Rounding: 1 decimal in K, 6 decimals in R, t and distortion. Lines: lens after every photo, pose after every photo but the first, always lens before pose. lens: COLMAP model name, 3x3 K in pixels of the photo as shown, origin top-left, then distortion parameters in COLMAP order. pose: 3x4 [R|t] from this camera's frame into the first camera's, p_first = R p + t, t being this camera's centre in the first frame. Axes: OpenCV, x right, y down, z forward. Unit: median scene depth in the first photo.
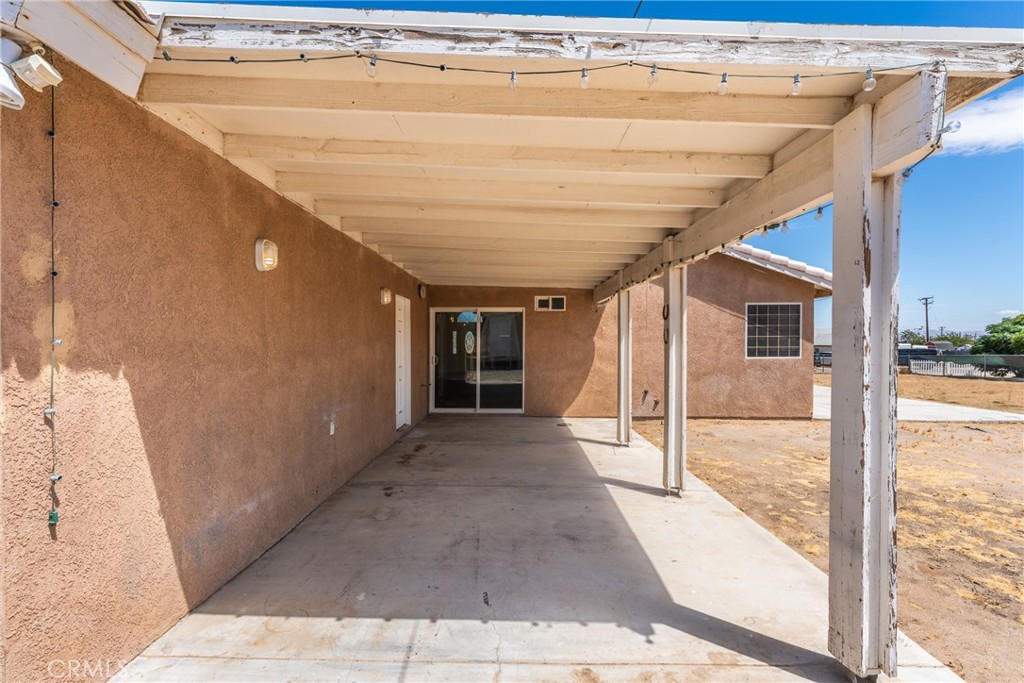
lens RADIAL K [[463.0, 0, 510.7], [0, 463.0, 346.8], [0, 0, 1]] dist [-0.002152, -0.000321]
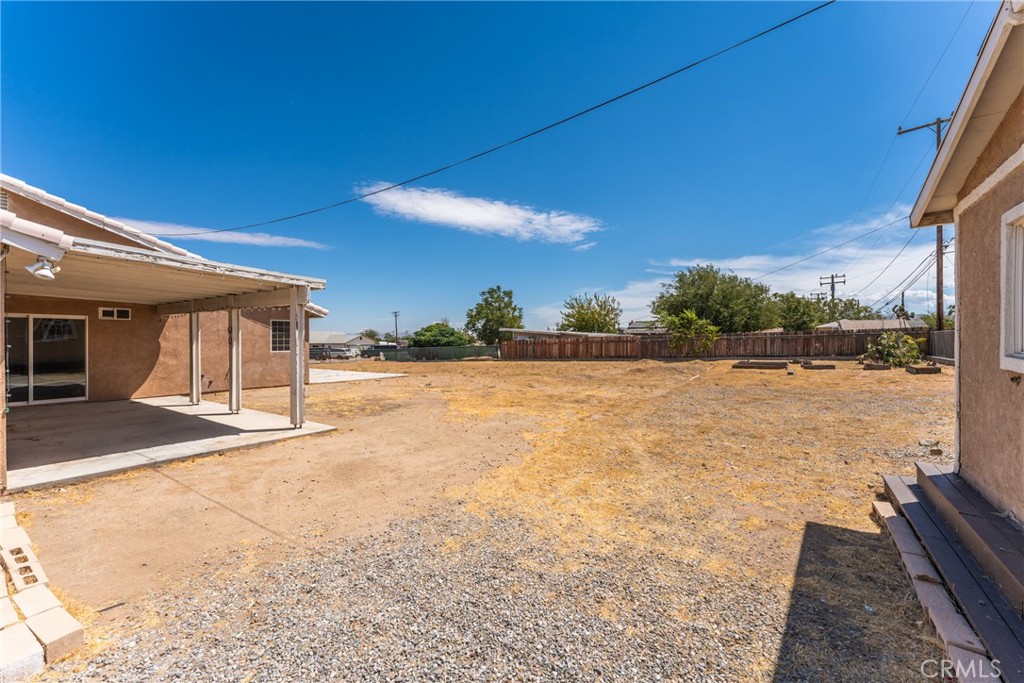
lens RADIAL K [[409.9, 0, 514.2], [0, 409.9, 344.8], [0, 0, 1]] dist [-0.000491, -0.000550]
pose [[0.542074, -0.010316, 0.840267, -0.277294], [0.010771, 0.999928, 0.005328, 0.000178], [-0.840261, 0.006162, 0.542146, -0.576531]]
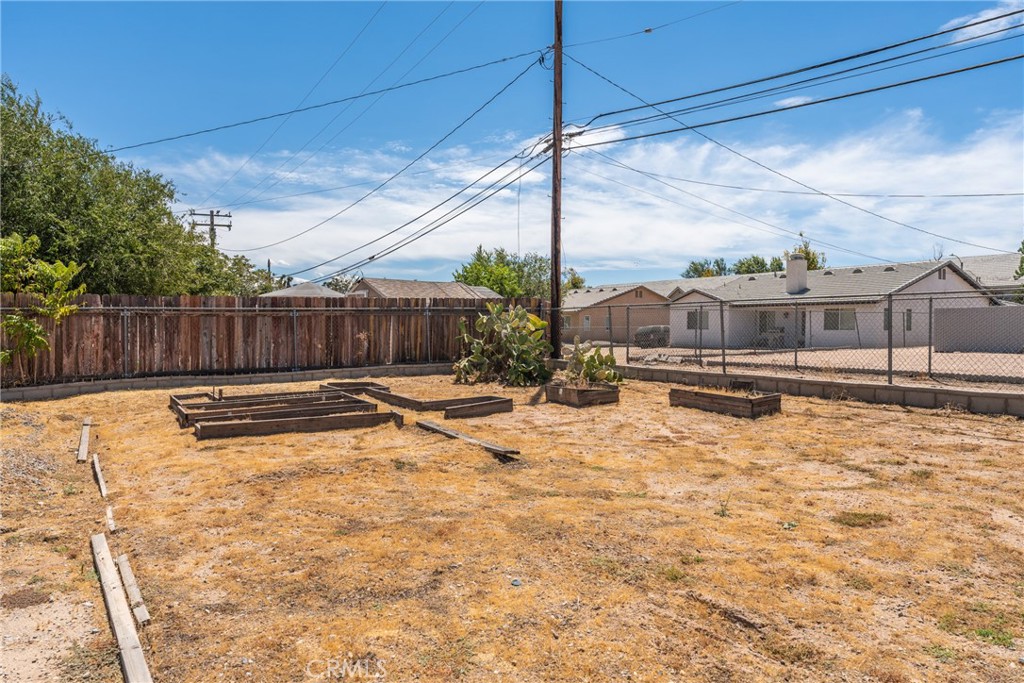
lens RADIAL K [[680.6, 0, 512.2], [0, 680.6, 337.7], [0, 0, 1]] dist [-0.006984, 0.002142]
pose [[-0.546554, -0.013966, 0.837307, 1.764939], [0.000080, 0.999860, 0.016729, 0.016085], [-0.837424, 0.009210, -0.546476, -0.132899]]
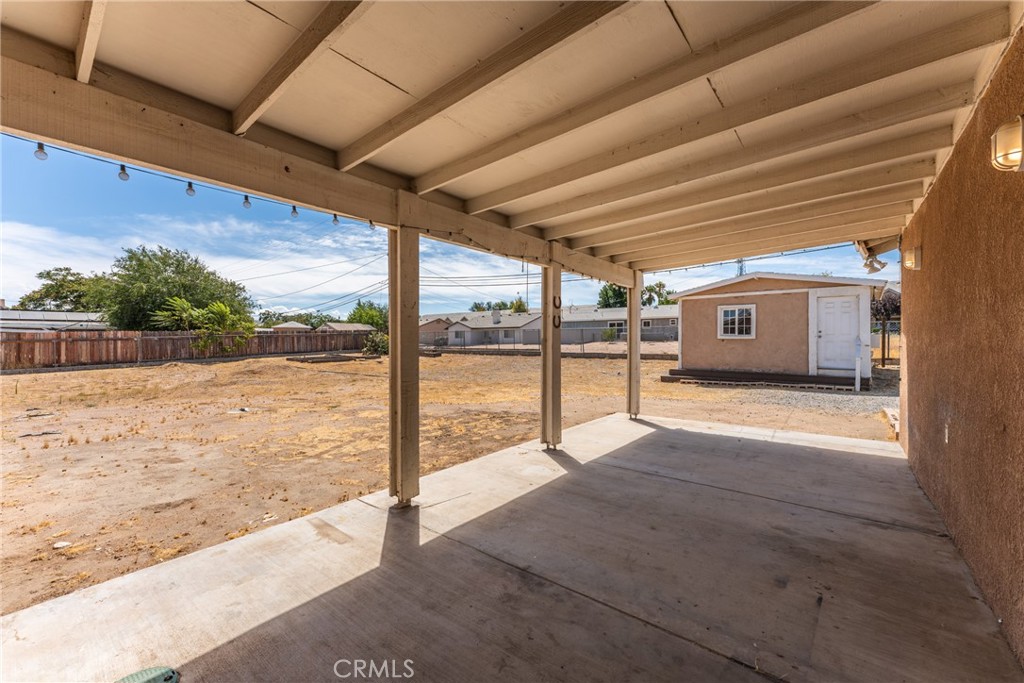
lens RADIAL K [[409.9, 0, 514.2], [0, 409.9, 342.3], [0, 0, 1]] dist [-0.000491, -0.000550]
pose [[-0.786380, -0.000571, 0.617742, -0.154408], [0.011384, 0.999816, 0.015415, 0.007442], [-0.617638, 0.019155, -0.786229, 1.168195]]
